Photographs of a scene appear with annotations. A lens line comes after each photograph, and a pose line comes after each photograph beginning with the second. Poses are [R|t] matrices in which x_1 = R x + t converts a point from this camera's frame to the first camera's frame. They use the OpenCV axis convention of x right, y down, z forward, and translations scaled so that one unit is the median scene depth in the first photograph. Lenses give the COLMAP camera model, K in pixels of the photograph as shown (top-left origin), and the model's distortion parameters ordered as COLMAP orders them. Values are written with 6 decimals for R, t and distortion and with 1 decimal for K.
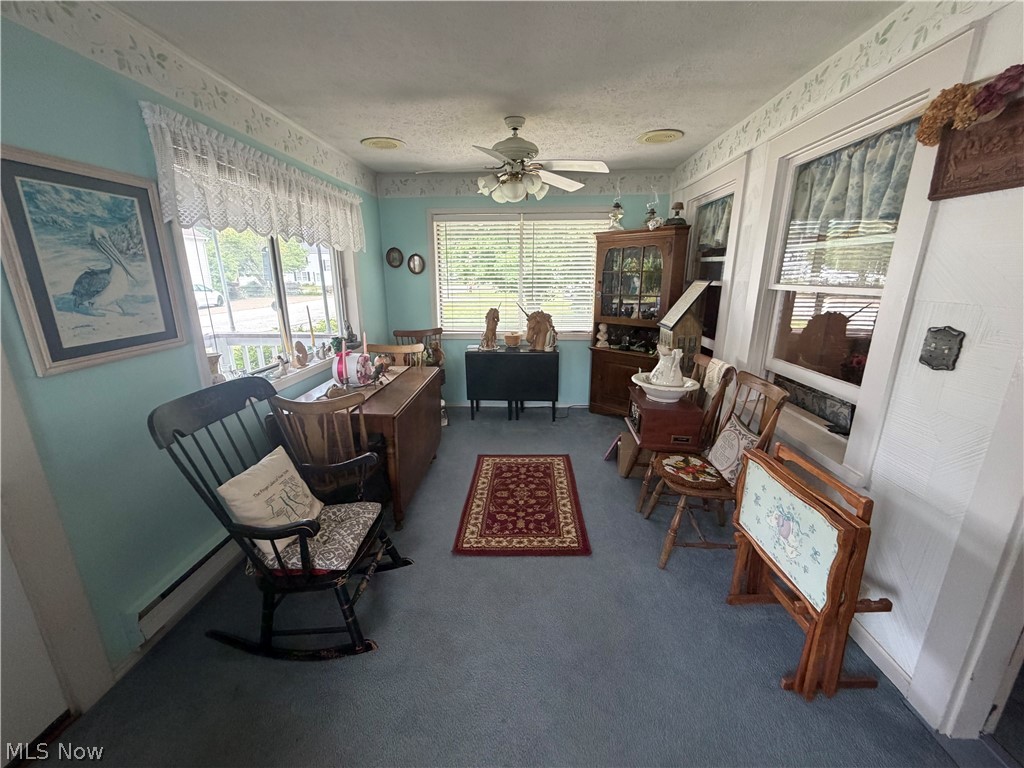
lens RADIAL K [[412.4, 0, 512.0], [0, 412.4, 384.0], [0, 0, 1]] dist [0.001052, 0.000248]
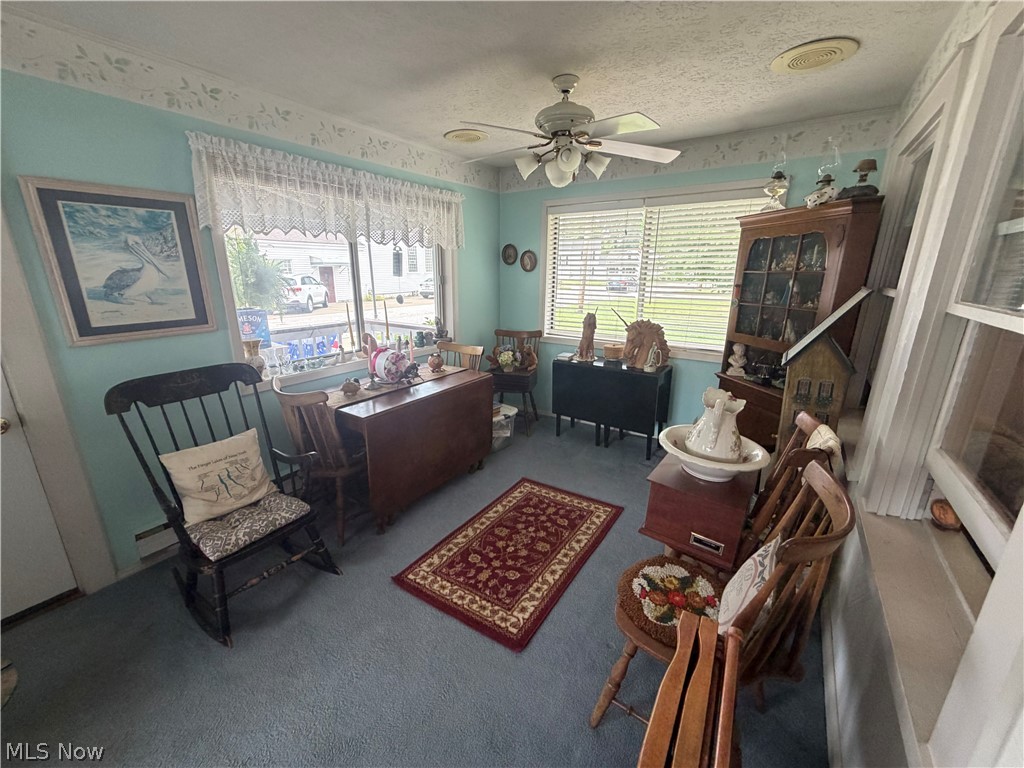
lens RADIAL K [[412.4, 0, 512.0], [0, 412.4, 384.0], [0, 0, 1]] dist [0.001052, 0.000248]
pose [[0.850288, 0.148685, -0.504880, 0.439083], [-0.143526, 0.988415, 0.049366, -0.093416], [0.506371, 0.030488, 0.861777, 0.303330]]
